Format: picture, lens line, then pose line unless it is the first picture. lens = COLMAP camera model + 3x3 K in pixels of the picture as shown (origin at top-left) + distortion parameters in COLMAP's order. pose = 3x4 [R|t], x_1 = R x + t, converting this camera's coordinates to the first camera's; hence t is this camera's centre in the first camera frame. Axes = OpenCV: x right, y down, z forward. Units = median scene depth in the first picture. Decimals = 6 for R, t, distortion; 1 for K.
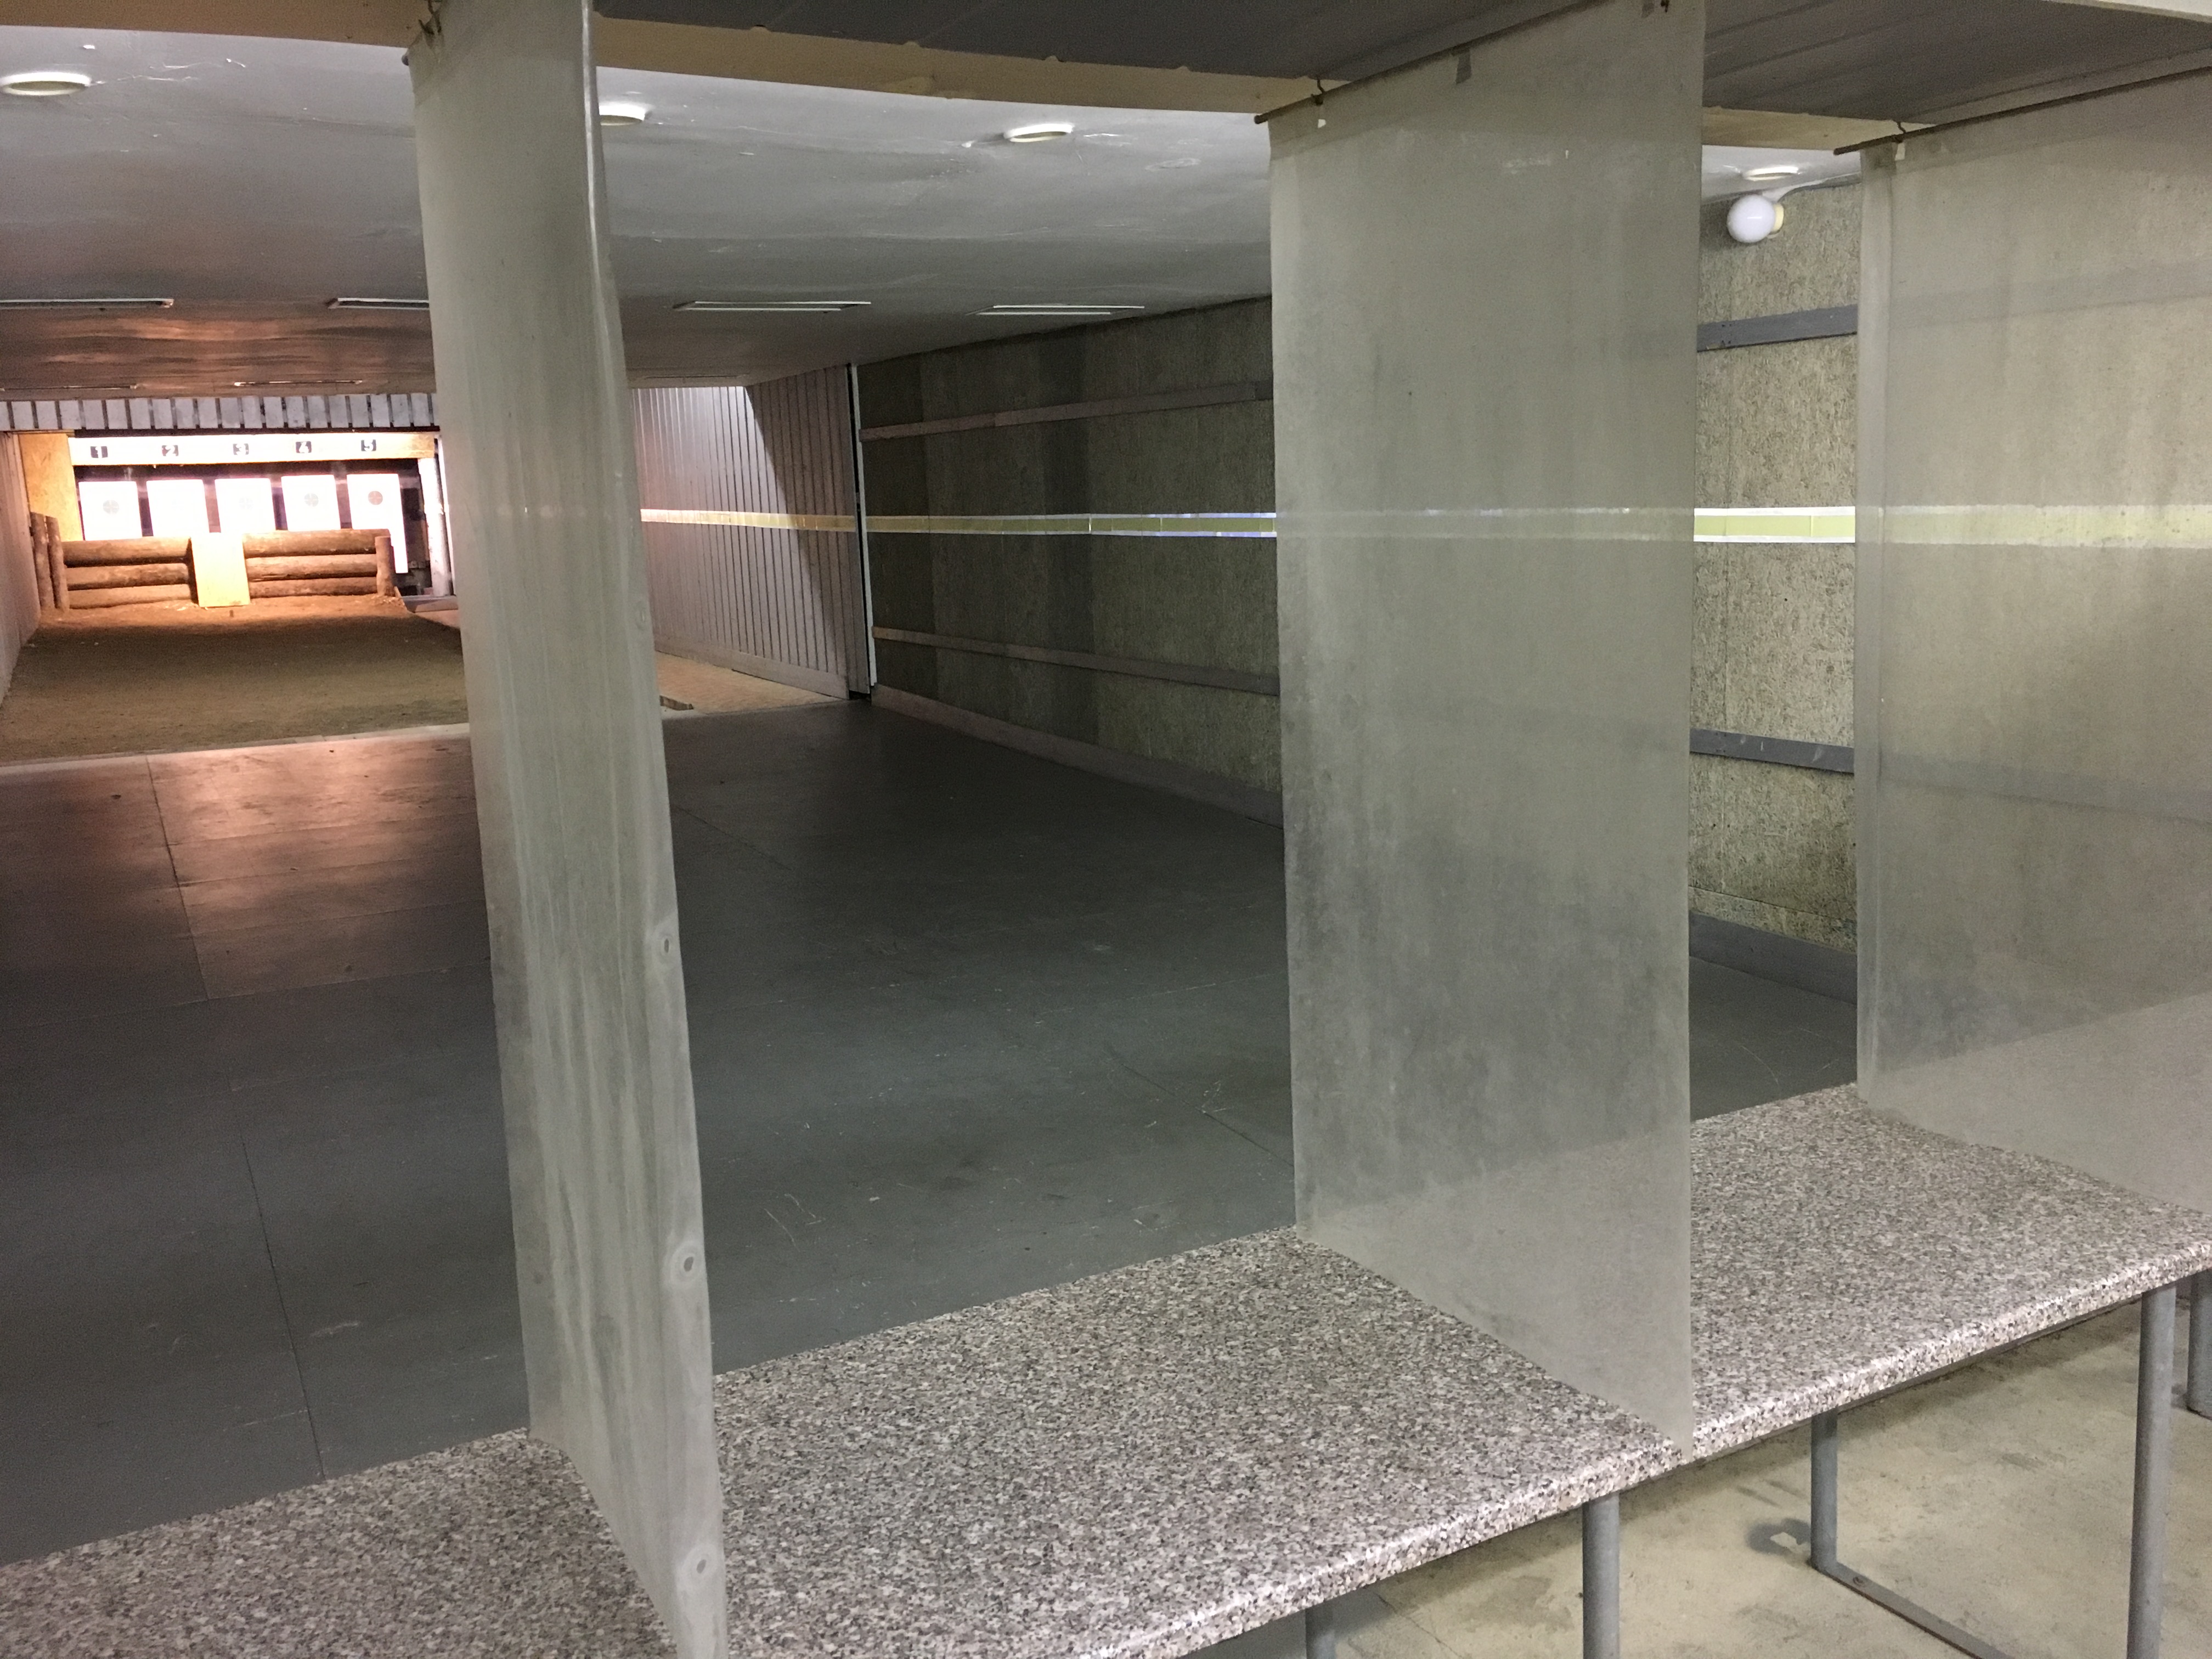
lens RADIAL K [[1870.9, 0, 1106.5], [0, 1870.9, 814.3], [0, 0, 1]] dist [0.072118, -0.101461]
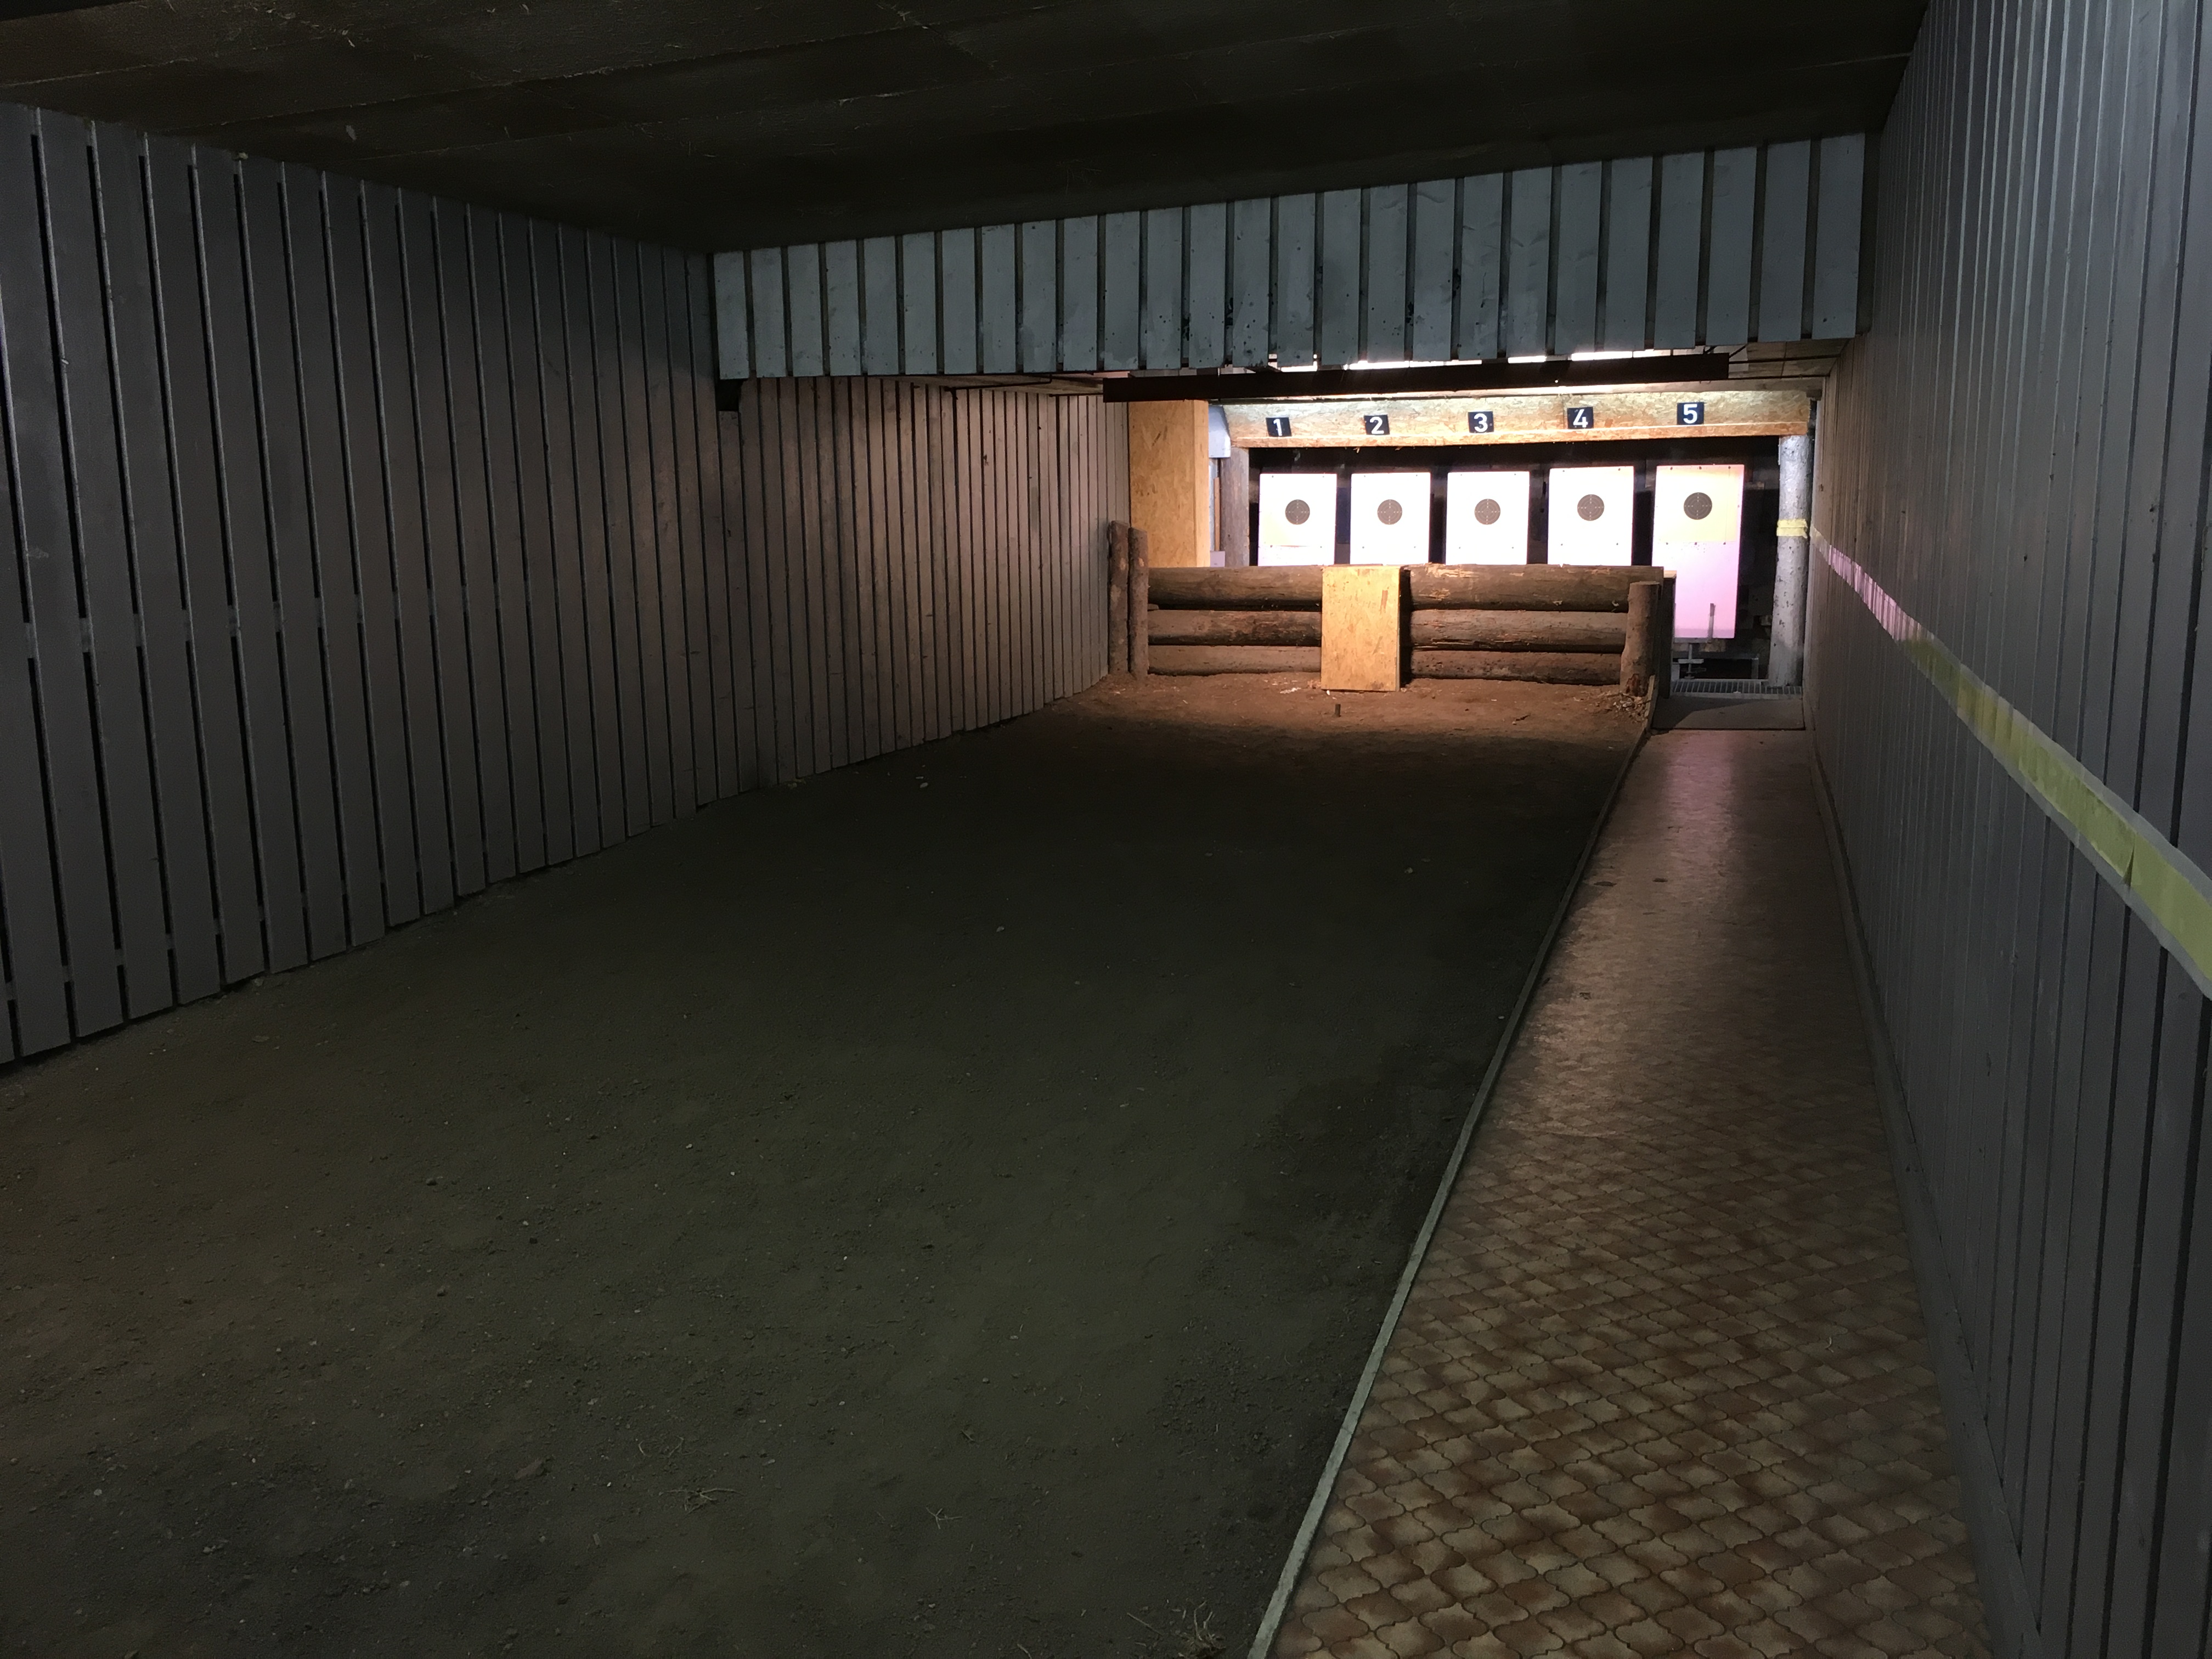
lens RADIAL K [[1870.9, 0, 1088.2], [0, 1870.9, 824.4], [0, 0, 1]] dist [0.072118, -0.101461]
pose [[0.671486, 0.156308, -0.724344, -0.090810], [-0.144582, 0.986349, 0.078816, -0.099479], [0.726776, 0.051803, 0.684919, 0.526224]]
